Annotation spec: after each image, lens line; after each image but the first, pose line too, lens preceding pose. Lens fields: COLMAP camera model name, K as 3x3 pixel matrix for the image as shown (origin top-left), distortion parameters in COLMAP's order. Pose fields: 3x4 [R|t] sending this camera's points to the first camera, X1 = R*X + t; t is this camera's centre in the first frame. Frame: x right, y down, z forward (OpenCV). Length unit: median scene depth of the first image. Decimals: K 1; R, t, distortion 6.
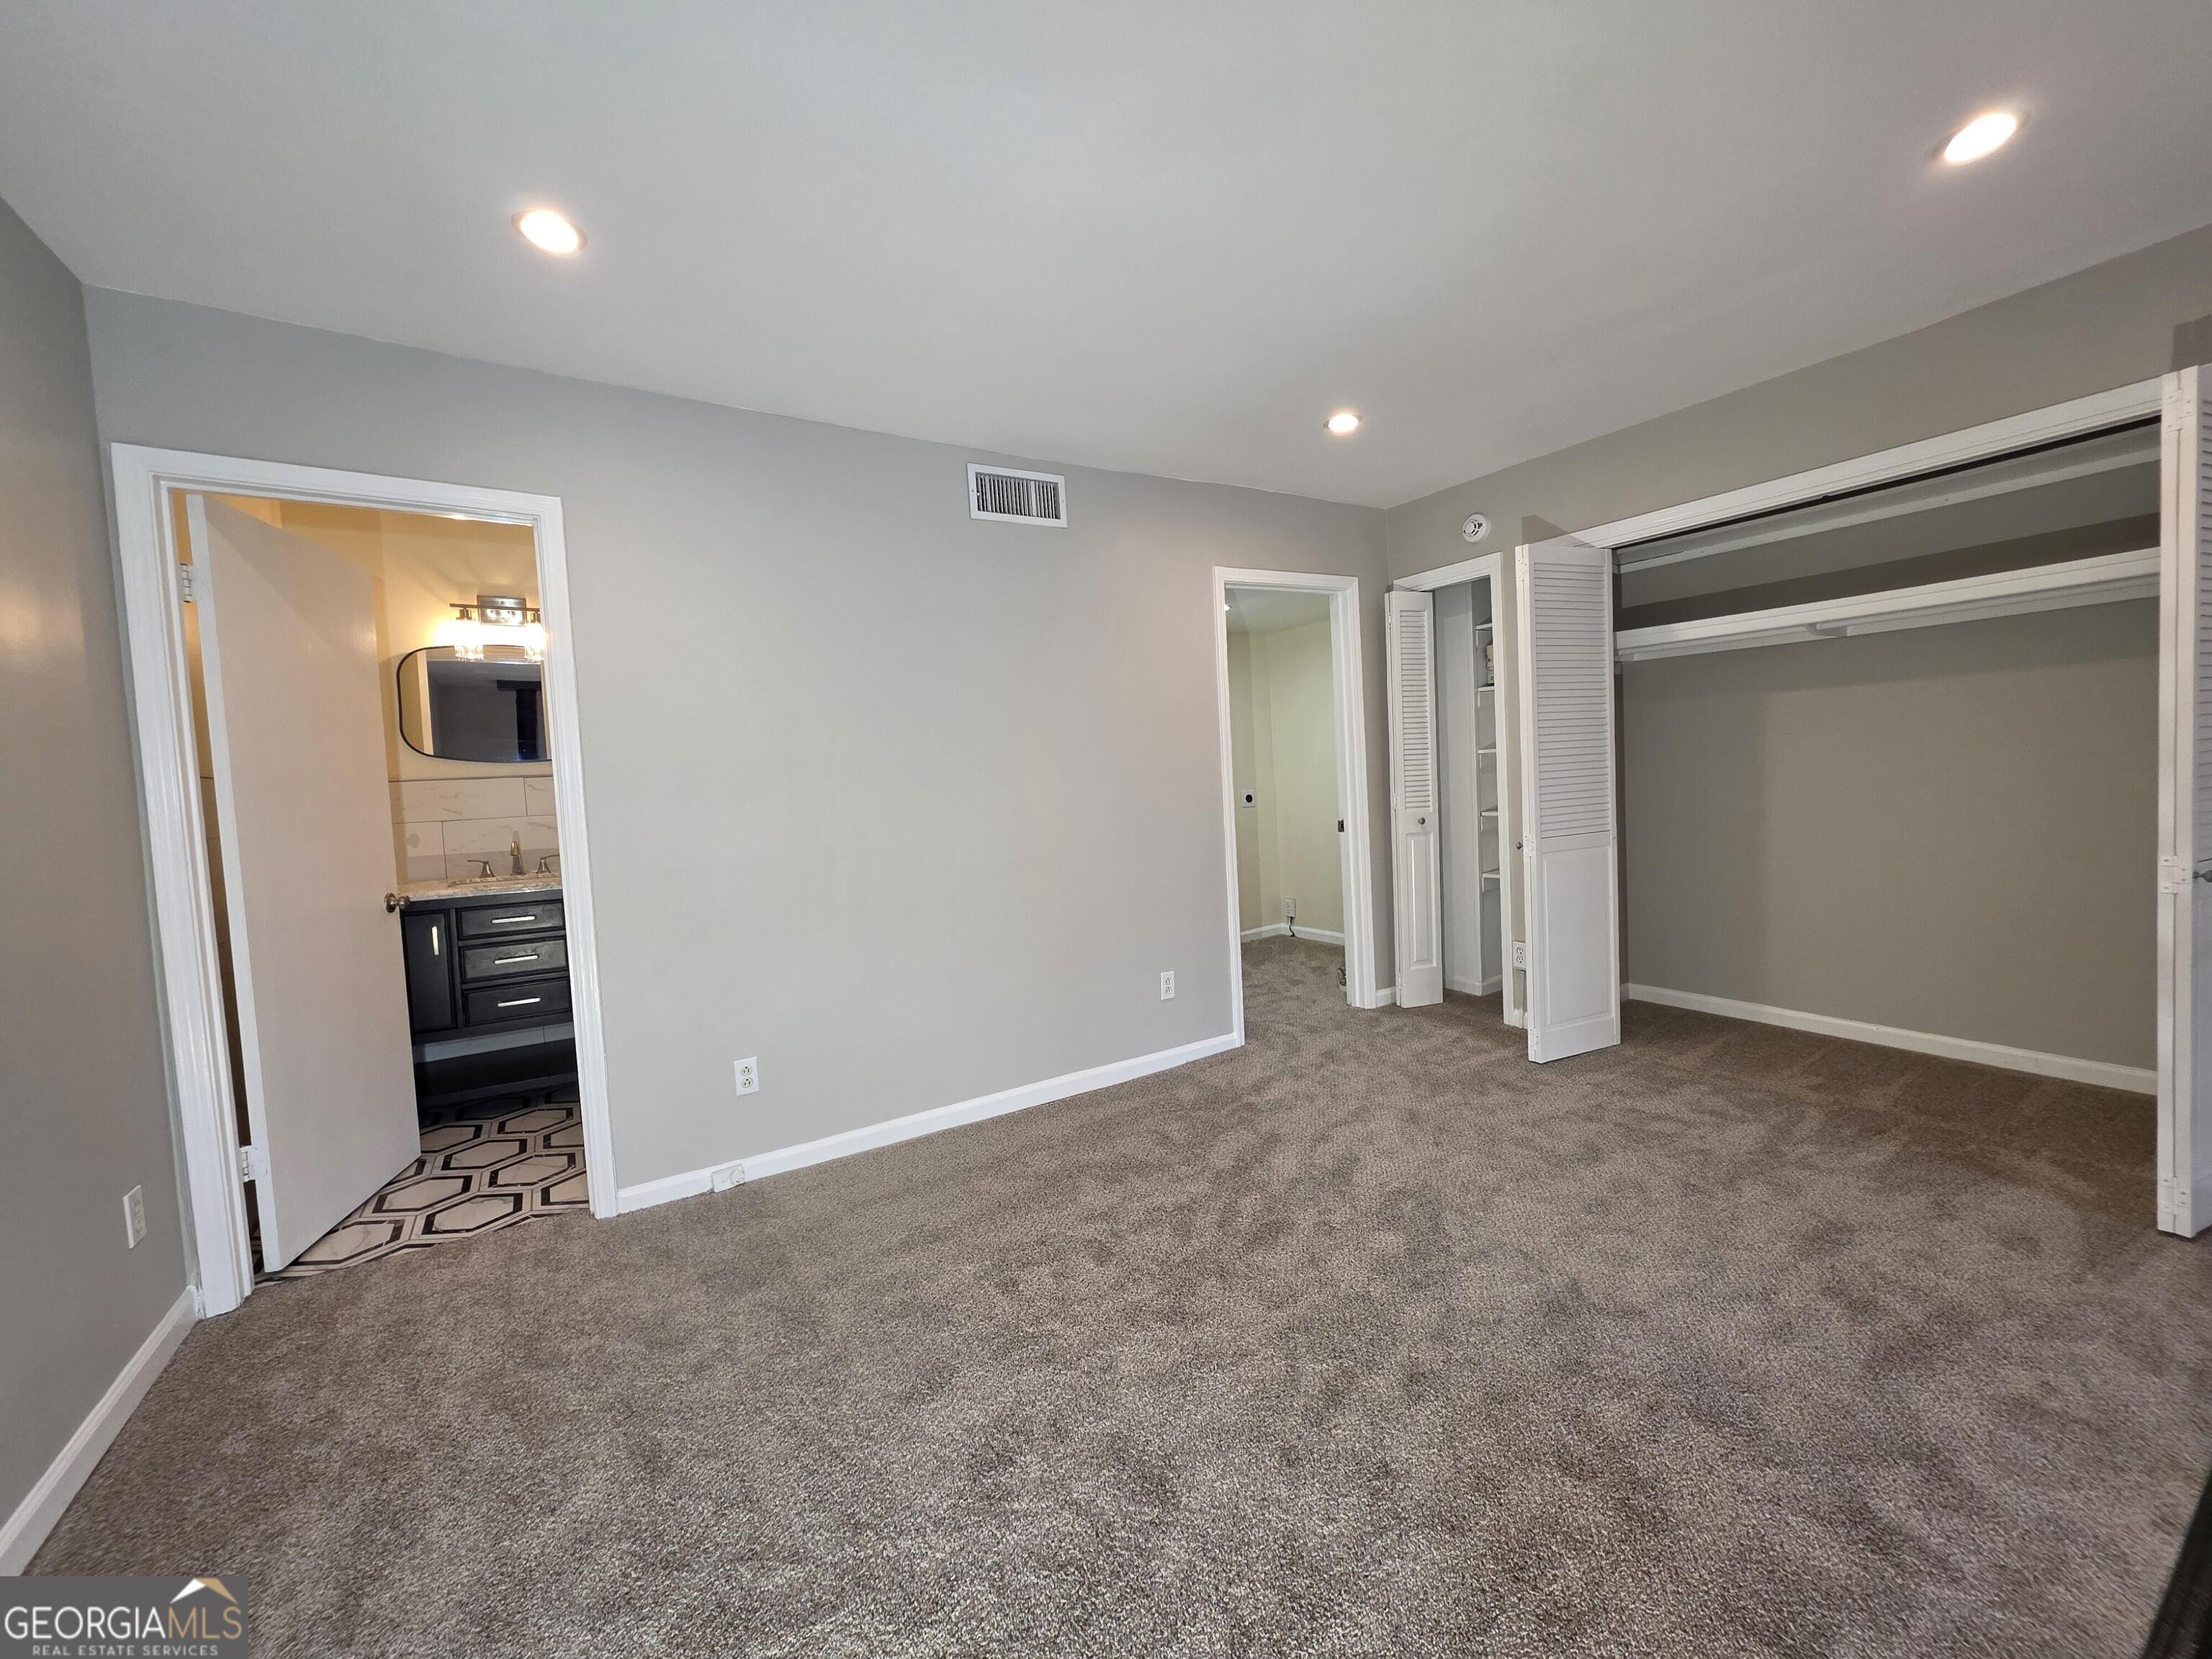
lens RADIAL K [[876.2, 0, 1107.0], [0, 876.2, 819.5], [0, 0, 1]] dist [-0.000668, 0.000996]
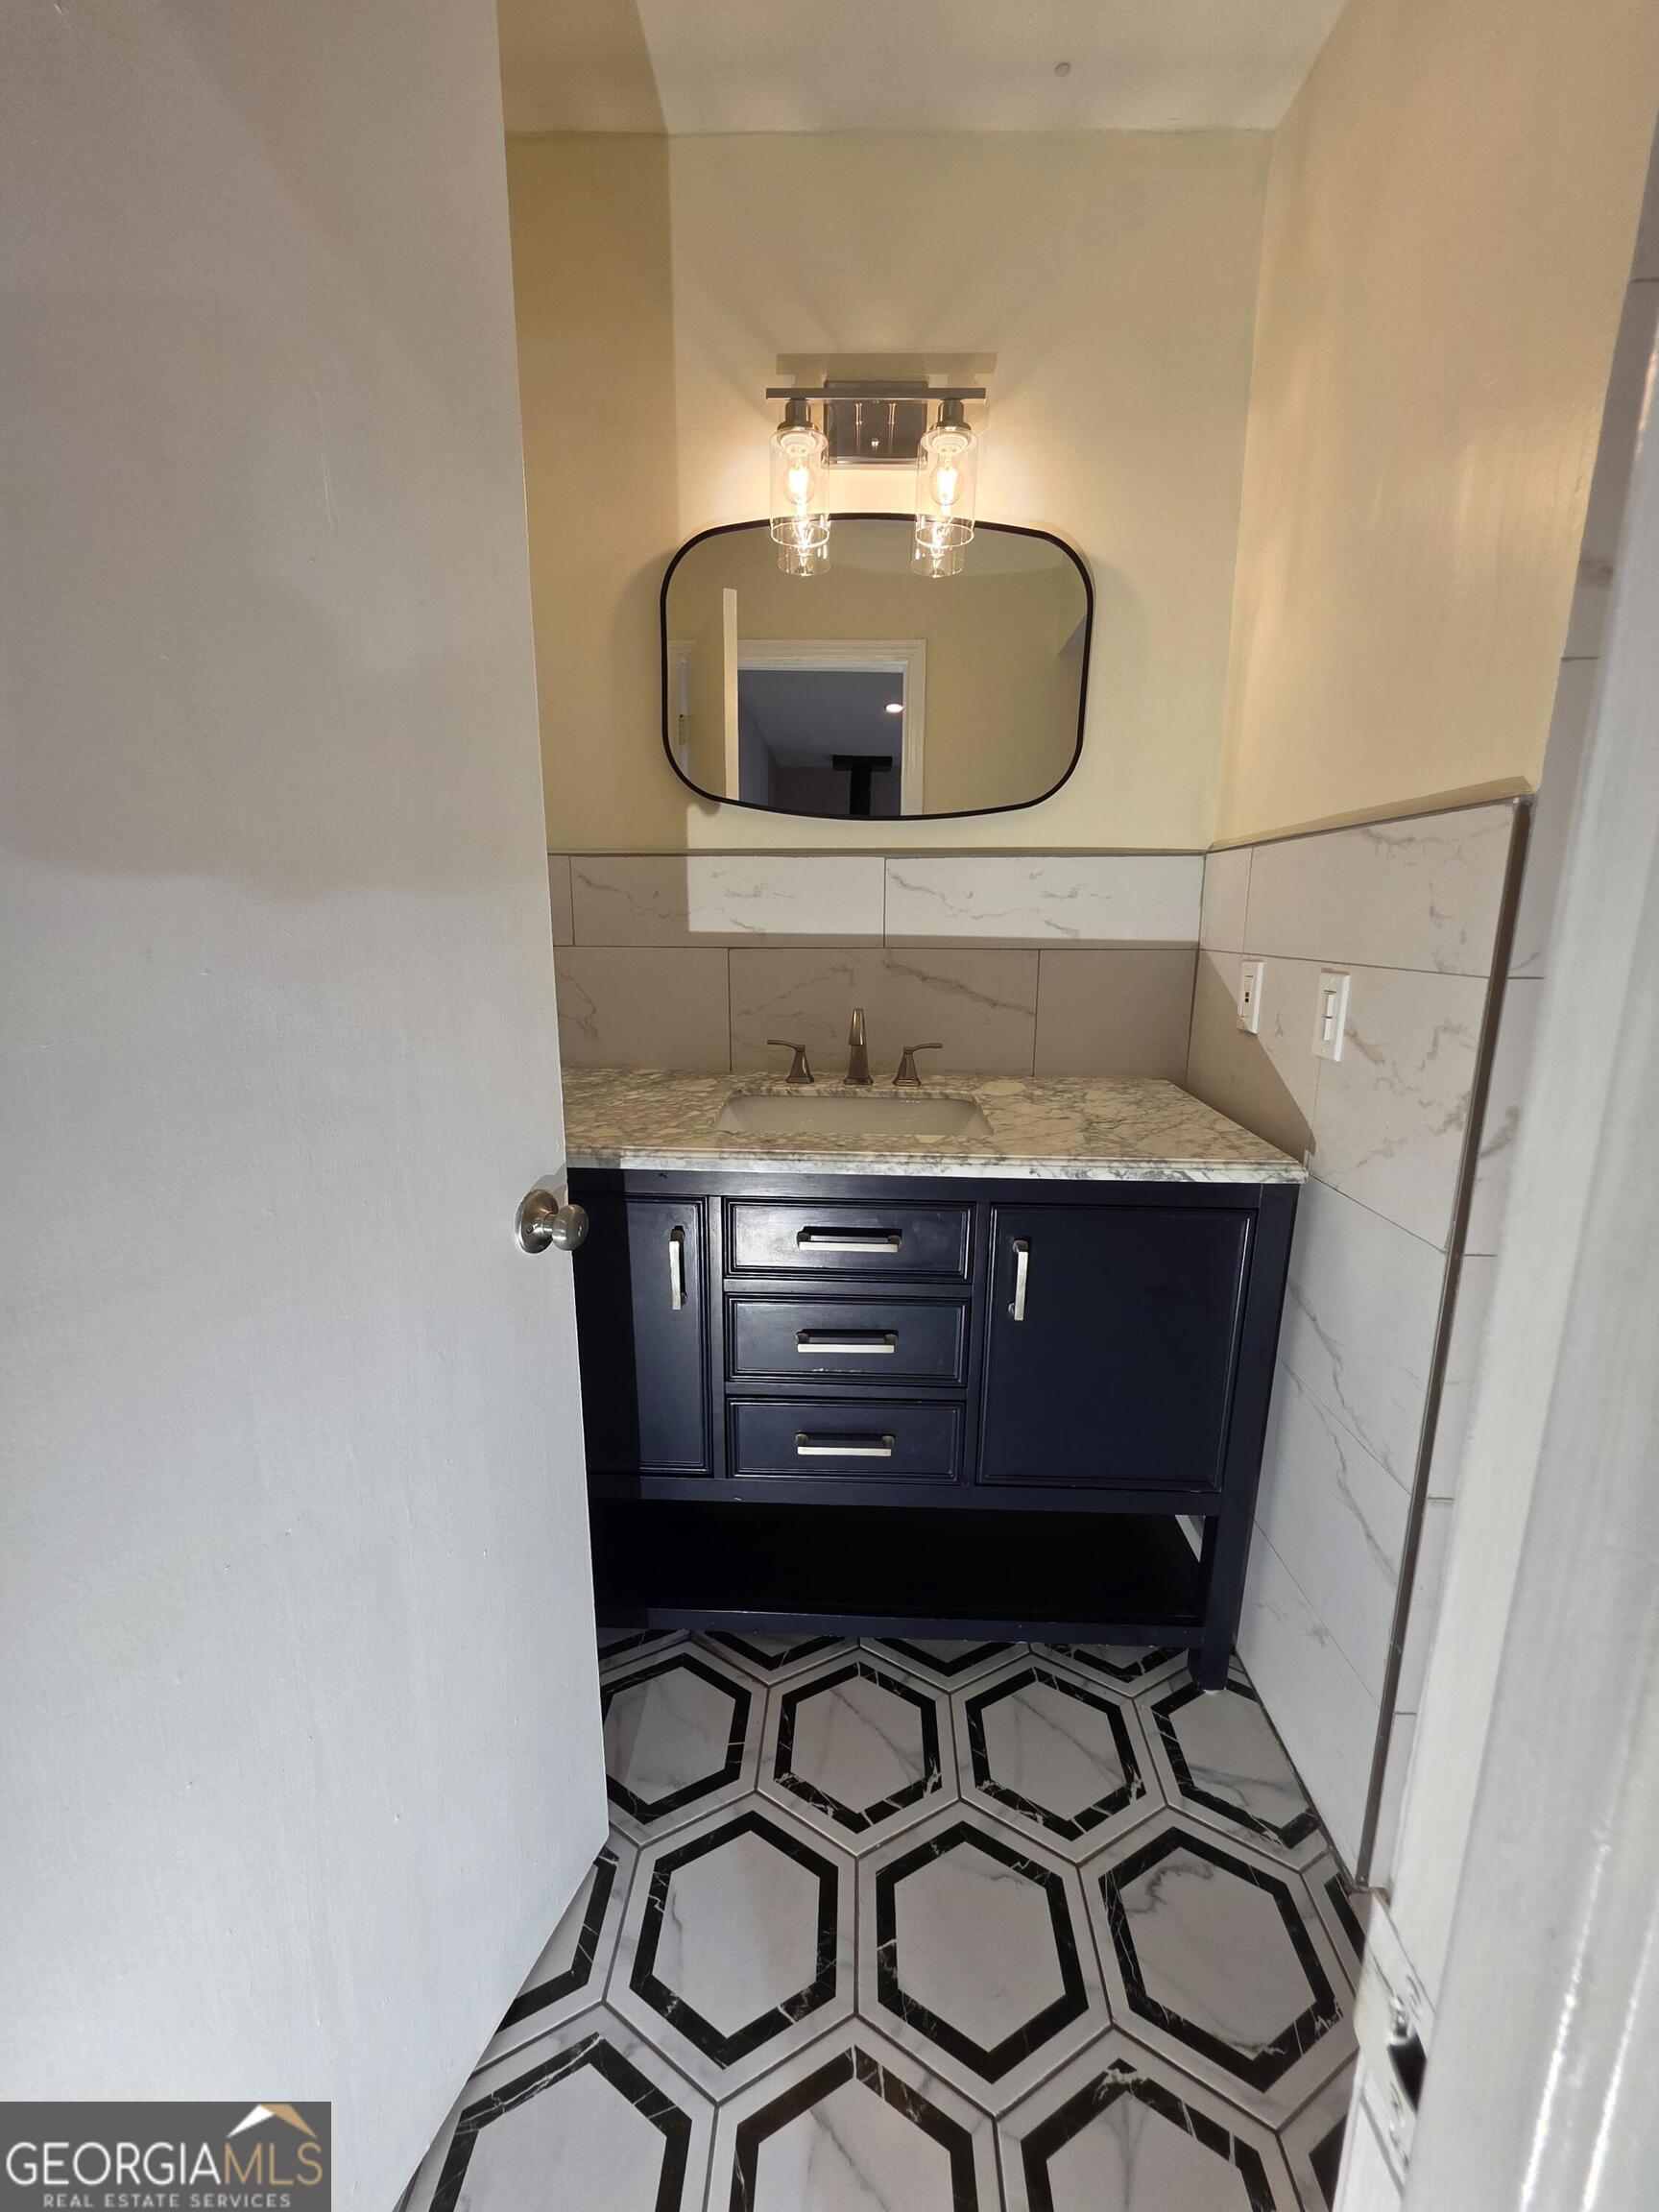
lens RADIAL K [[893.8, 0, 835.6], [0, 893.8, 1106.7], [0, 0, 1]] dist [0.000508, -0.000159]
pose [[0.826269, 0.180910, -0.533433, -0.538312], [-0.070432, 0.972770, 0.220811, -0.022619], [0.558854, -0.144879, 0.816512, 0.766036]]
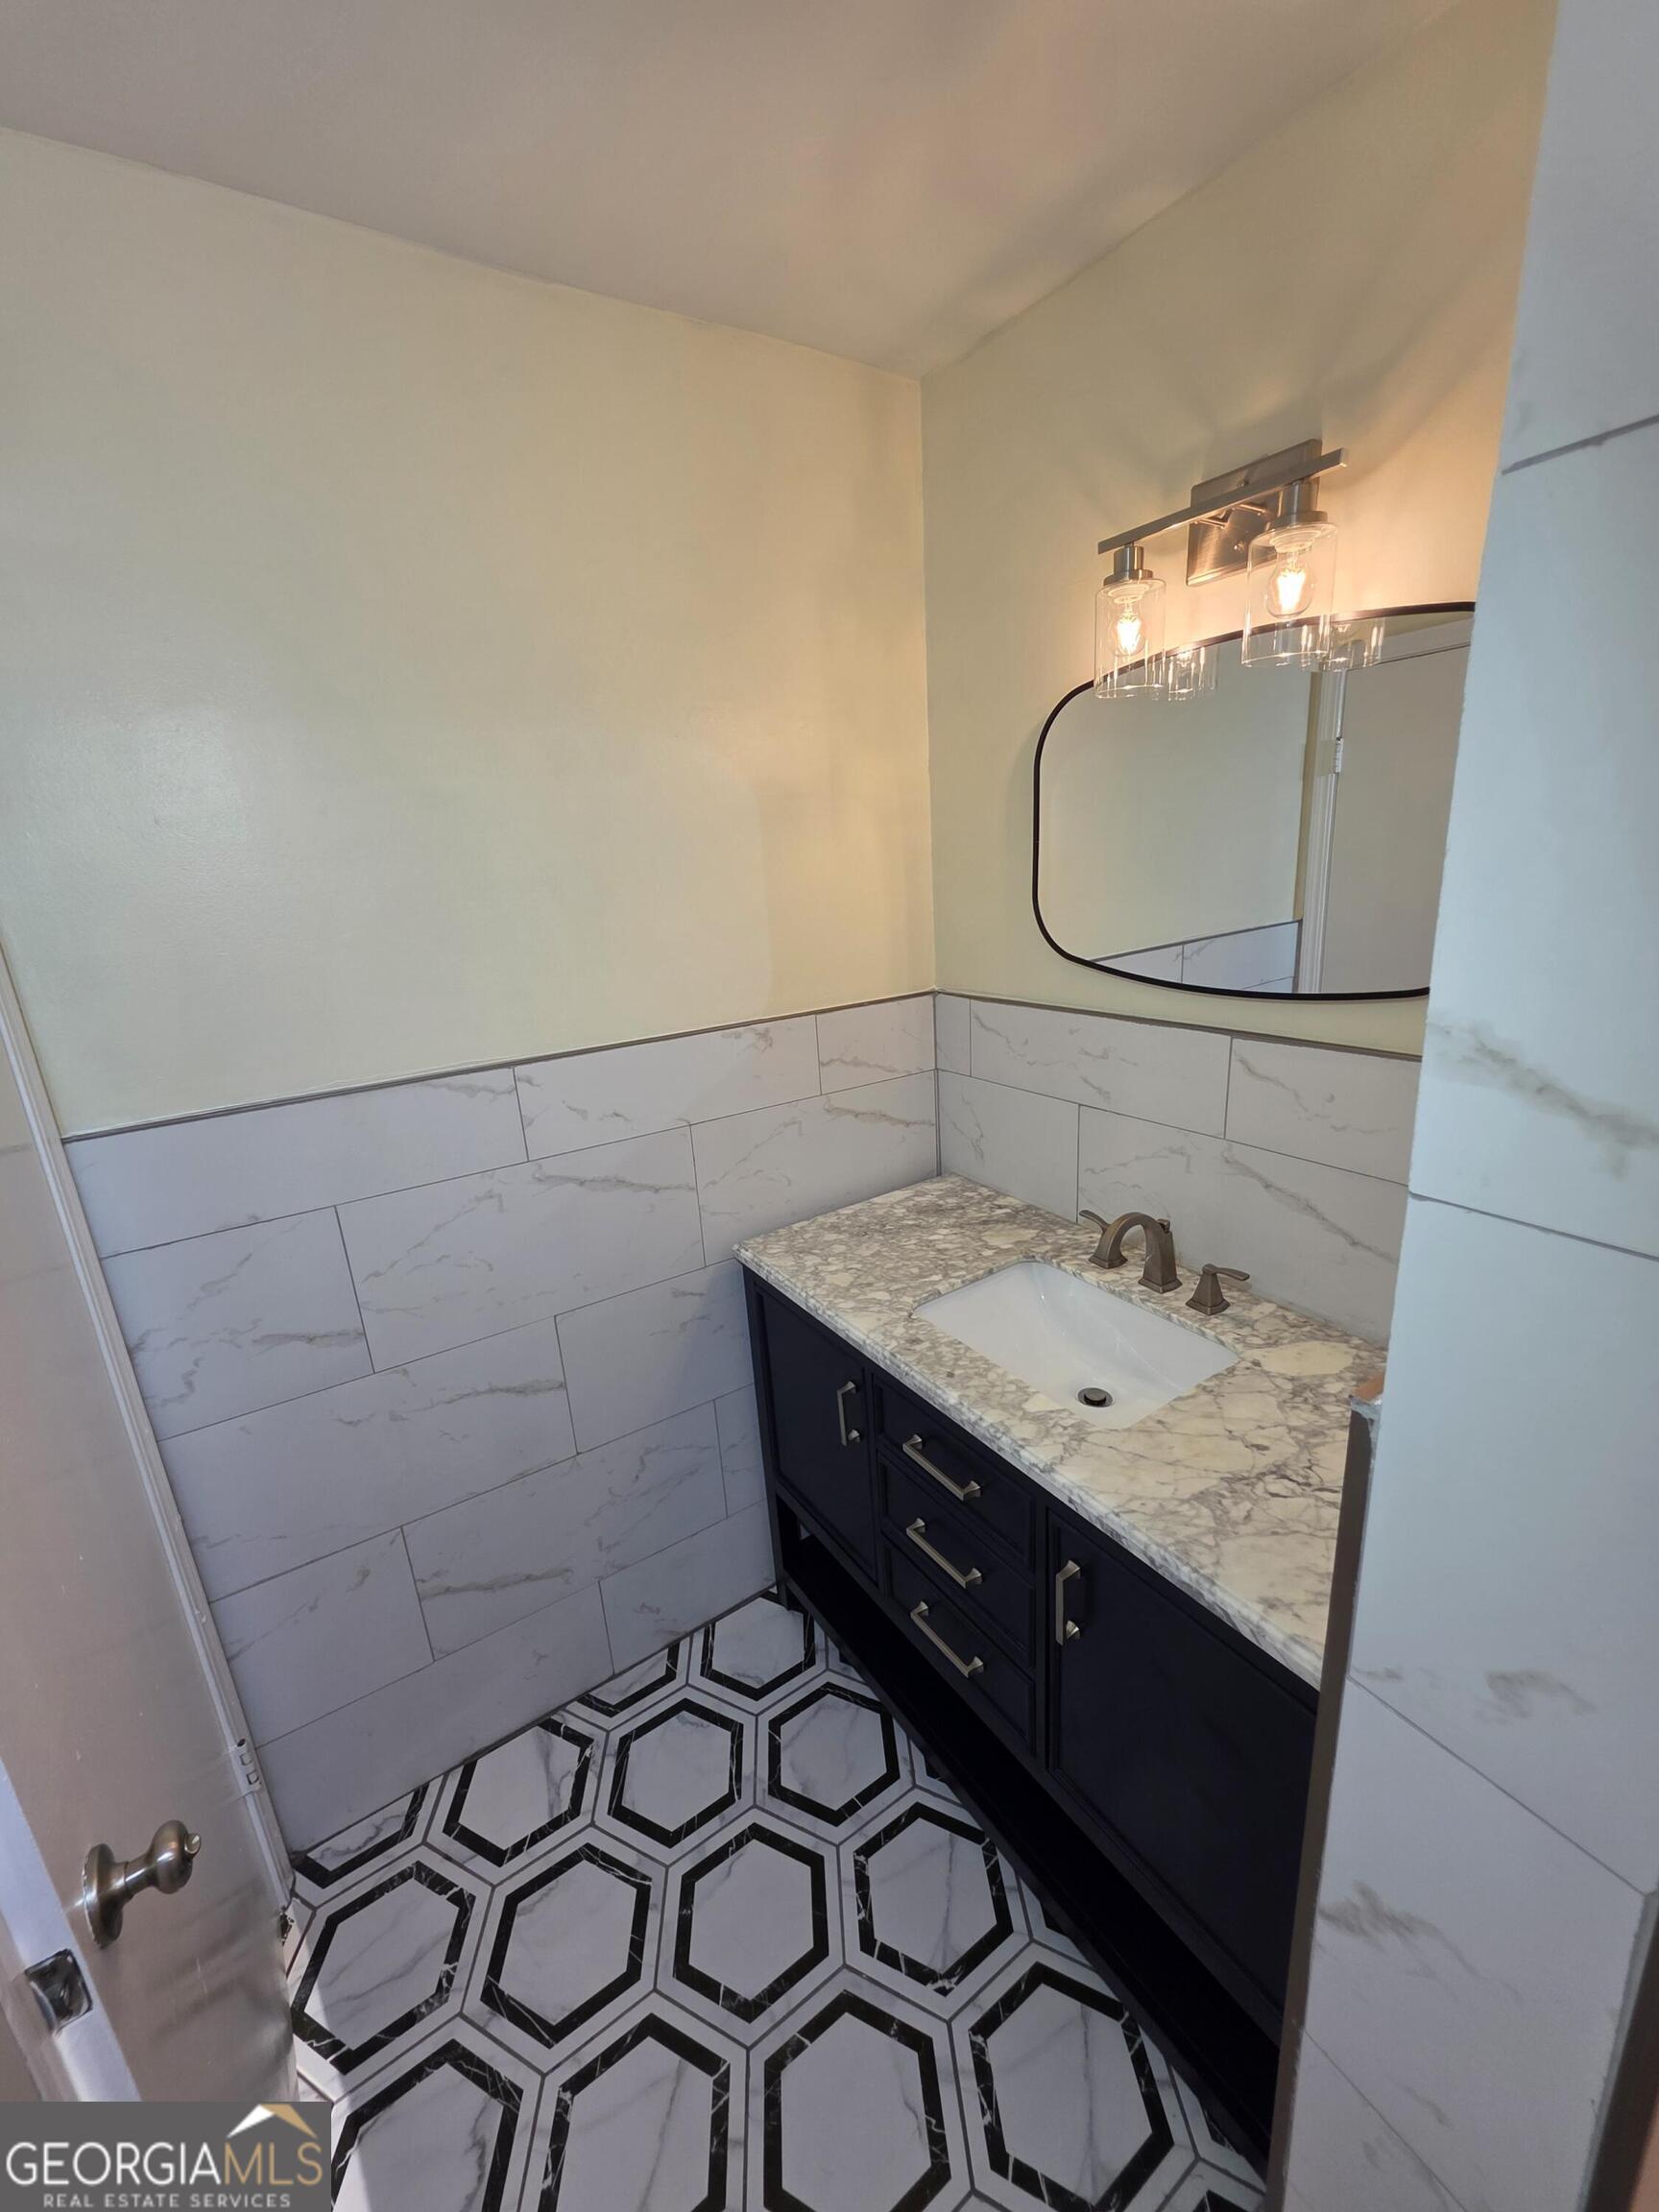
lens RADIAL K [[893.8, 0, 835.6], [0, 893.8, 1106.7], [0, 0, 1]] dist [0.000508, -0.000159]
pose [[0.019979, 0.327575, -0.944614, -0.398903], [0.026068, 0.944311, 0.328021, -0.170519], [0.999460, -0.031178, 0.010327, 1.041160]]
